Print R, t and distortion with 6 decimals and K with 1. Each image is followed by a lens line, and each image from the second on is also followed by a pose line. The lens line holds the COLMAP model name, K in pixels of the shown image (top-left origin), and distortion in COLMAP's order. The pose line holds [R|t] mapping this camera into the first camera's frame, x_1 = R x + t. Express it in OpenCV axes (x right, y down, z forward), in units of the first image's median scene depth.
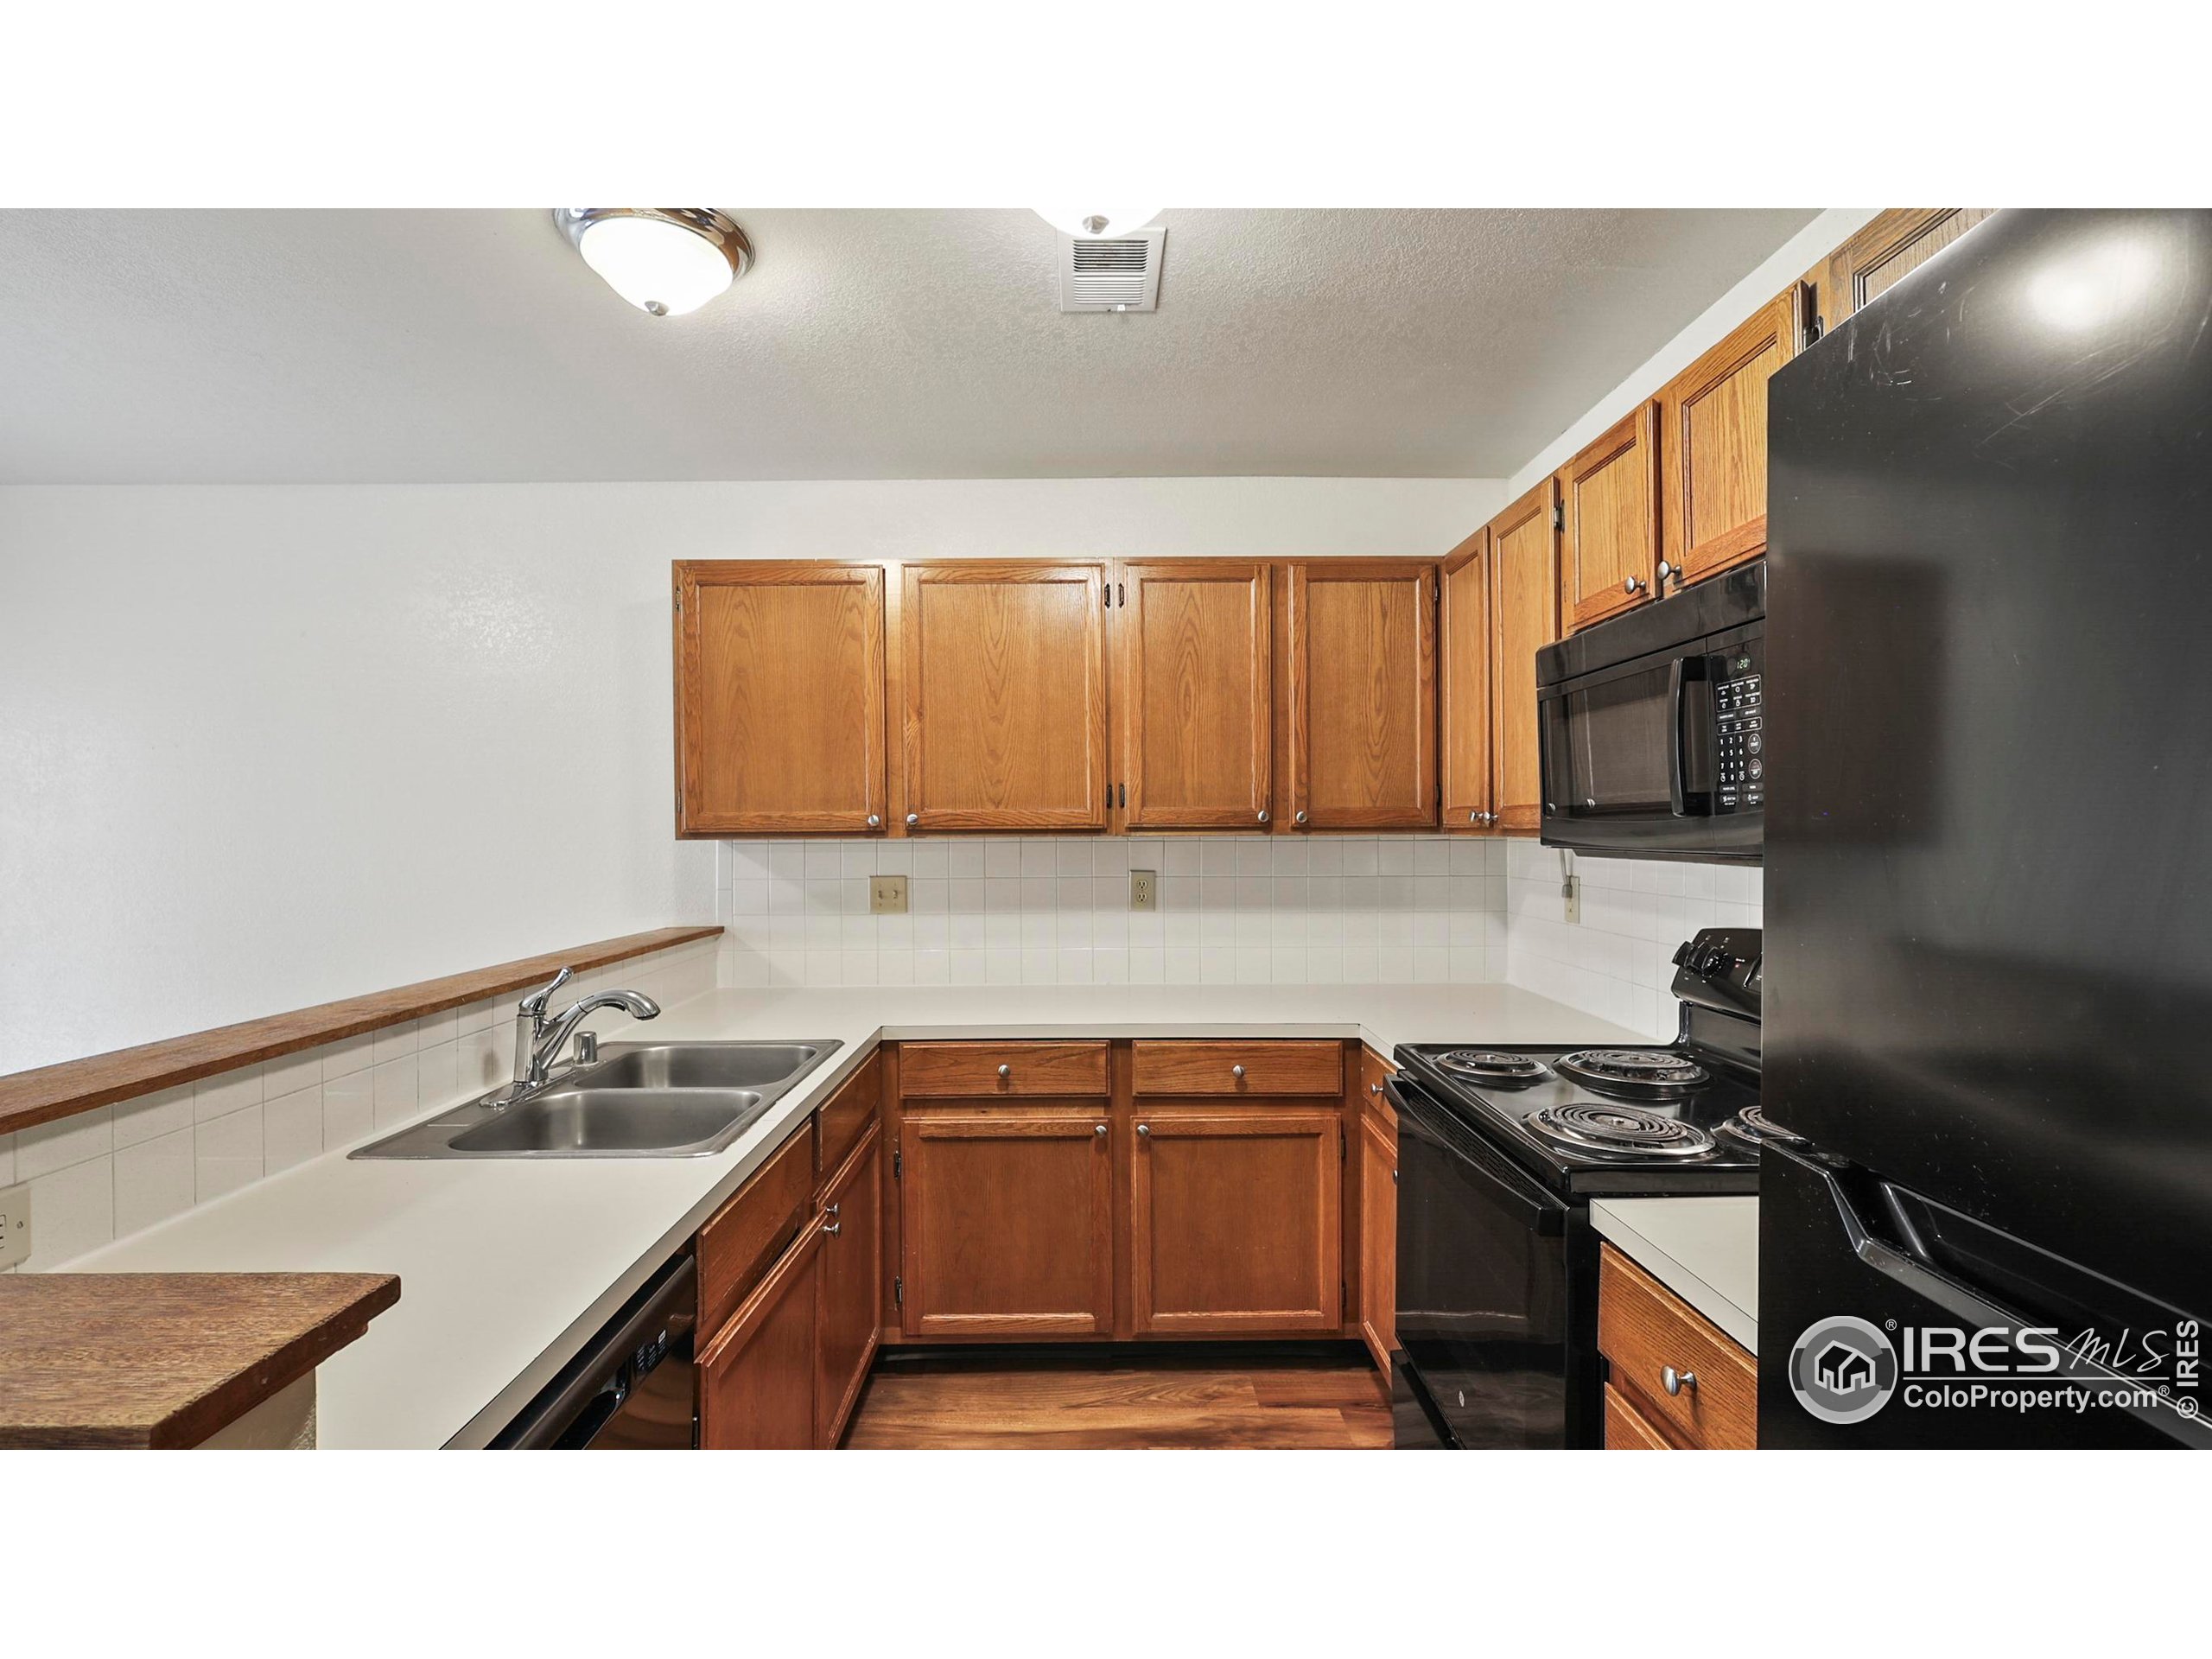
lens RADIAL K [[1043.6, 0, 1106.0], [0, 1043.6, 829.5], [0, 0, 1]] dist [0.000525, -0.000438]
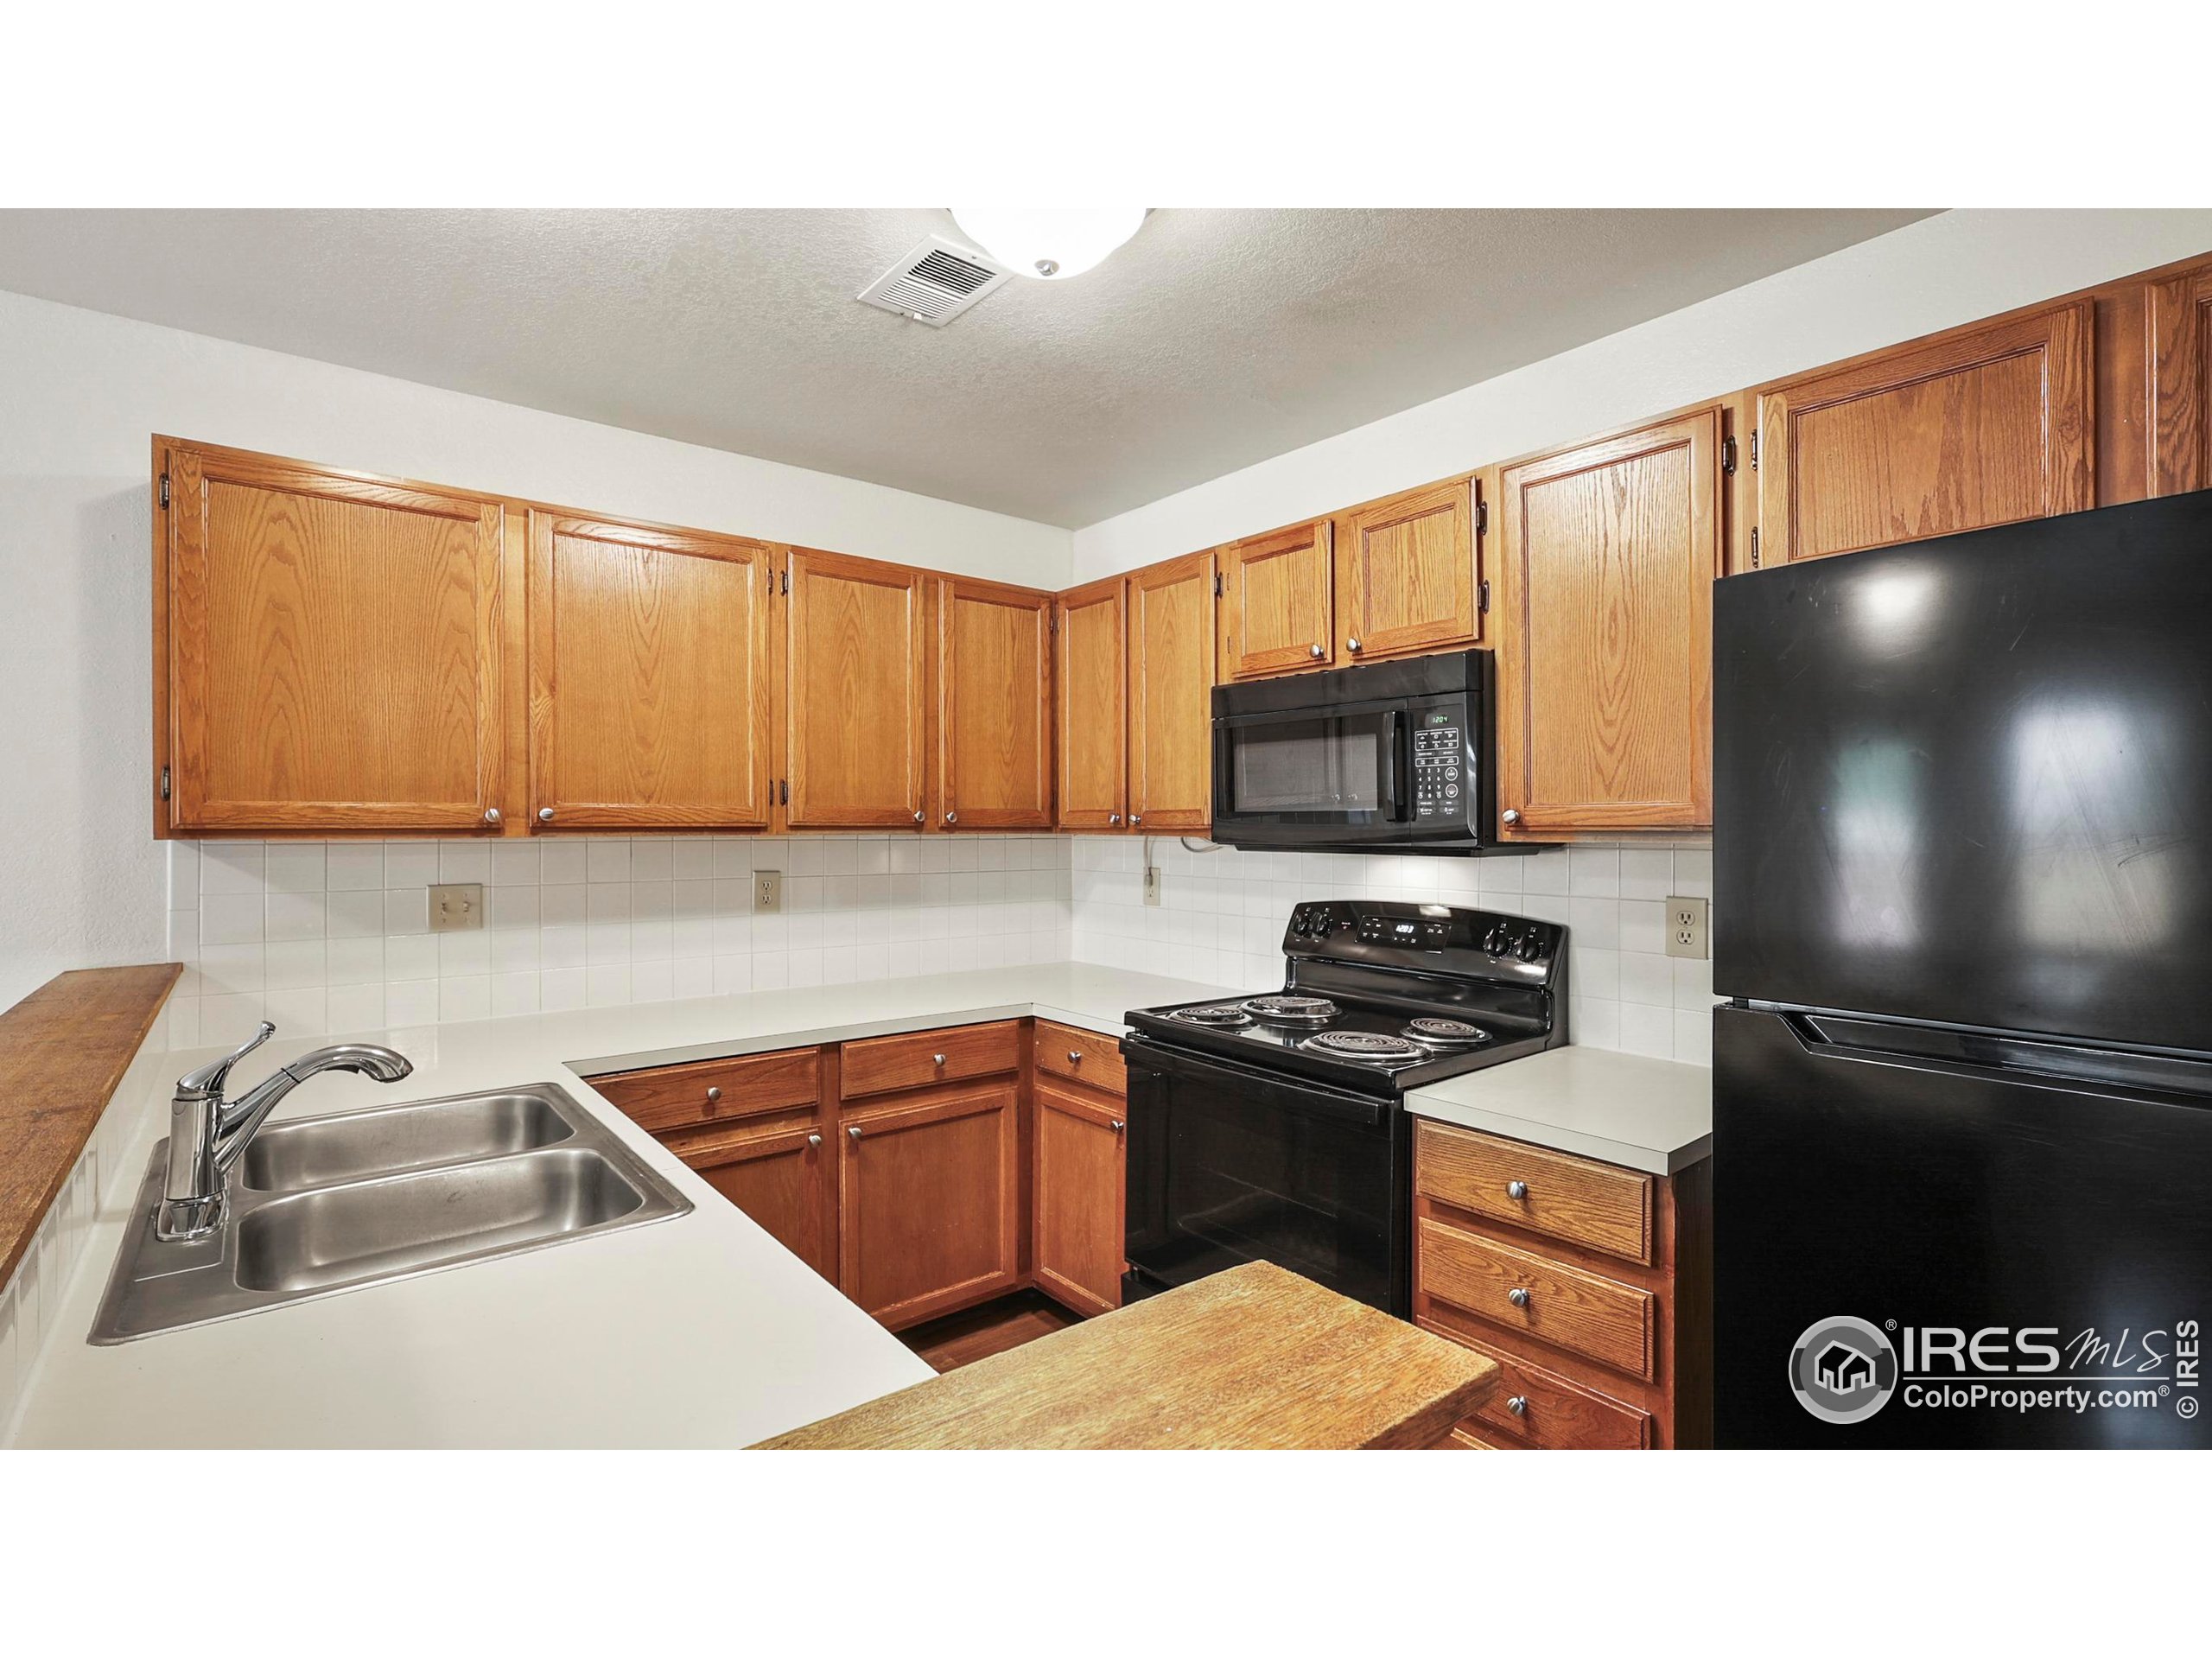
lens RADIAL K [[1037.2, 0, 1110.1], [0, 1037.2, 818.3], [0, 0, 1]] dist [-0.000733, -0.000407]
pose [[0.780448, 0.011128, 0.625122, -0.348483], [-0.004929, 0.999920, -0.011647, 0.000847], [-0.625201, 0.006009, 0.780440, 0.071312]]
